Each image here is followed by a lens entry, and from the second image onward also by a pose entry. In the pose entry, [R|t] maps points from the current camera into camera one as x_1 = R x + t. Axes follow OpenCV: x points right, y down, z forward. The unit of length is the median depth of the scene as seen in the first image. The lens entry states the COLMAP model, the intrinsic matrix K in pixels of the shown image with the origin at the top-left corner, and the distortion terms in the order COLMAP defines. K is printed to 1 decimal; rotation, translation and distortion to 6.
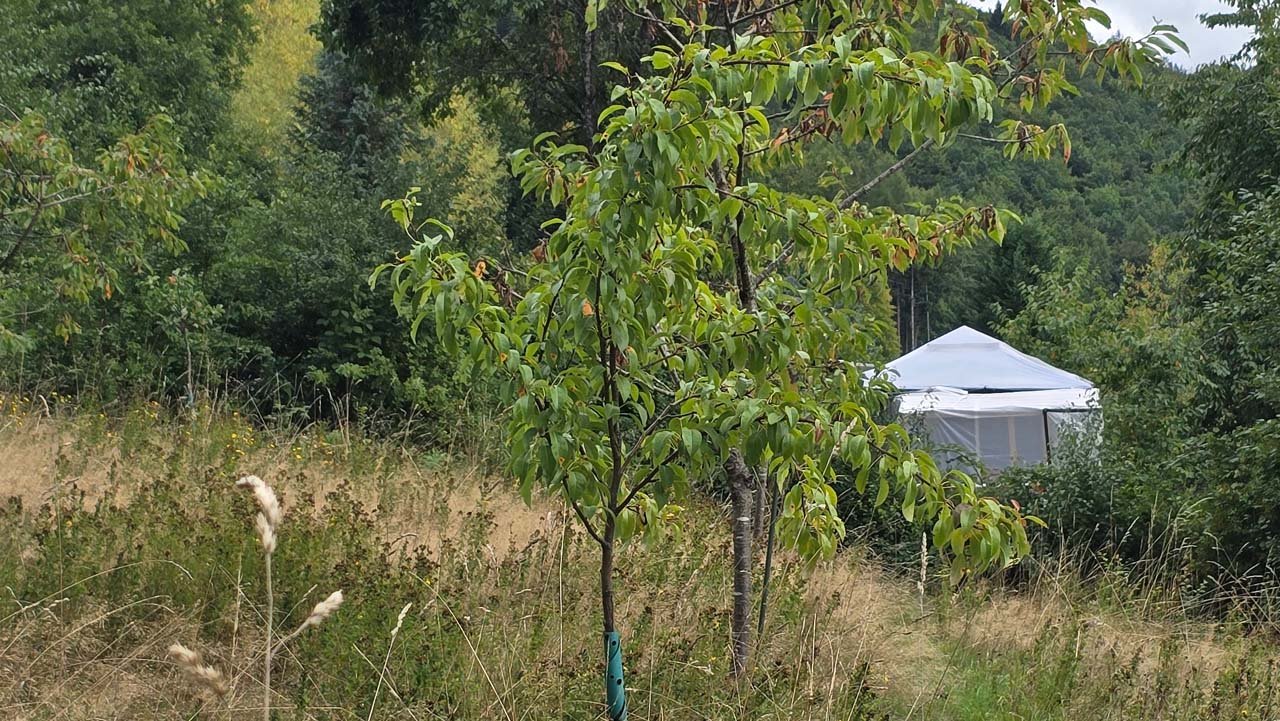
lens RADIAL K [[946.8, 0, 640.0], [0, 946.8, 360.5], [0, 0, 1]] dist [0.005273, 0.000434]
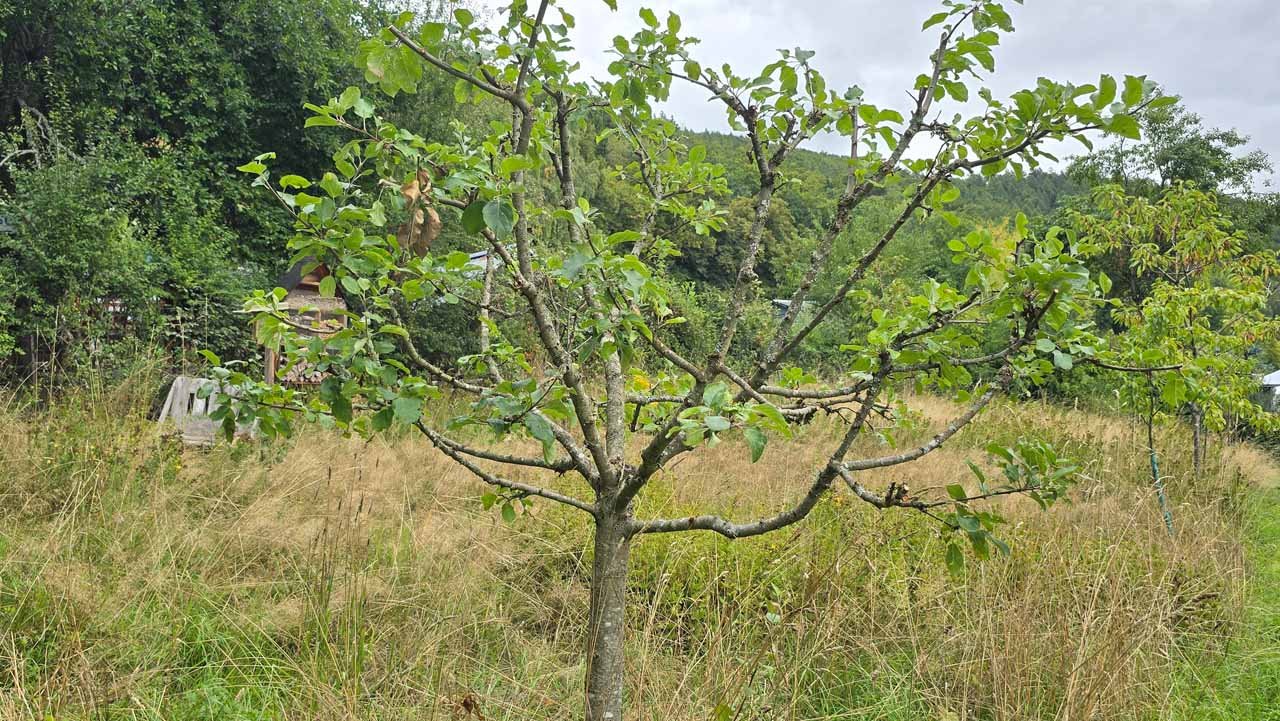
lens RADIAL K [[986.9, 0, 640.0], [0, 986.9, 360.5], [0, 0, 1]] dist [-0.002015, -0.001434]
pose [[0.887644, -0.023473, -0.459932, -0.024344], [0.015232, 0.999650, -0.021621, -0.003235], [0.460279, 0.012185, 0.887691, -3.233506]]
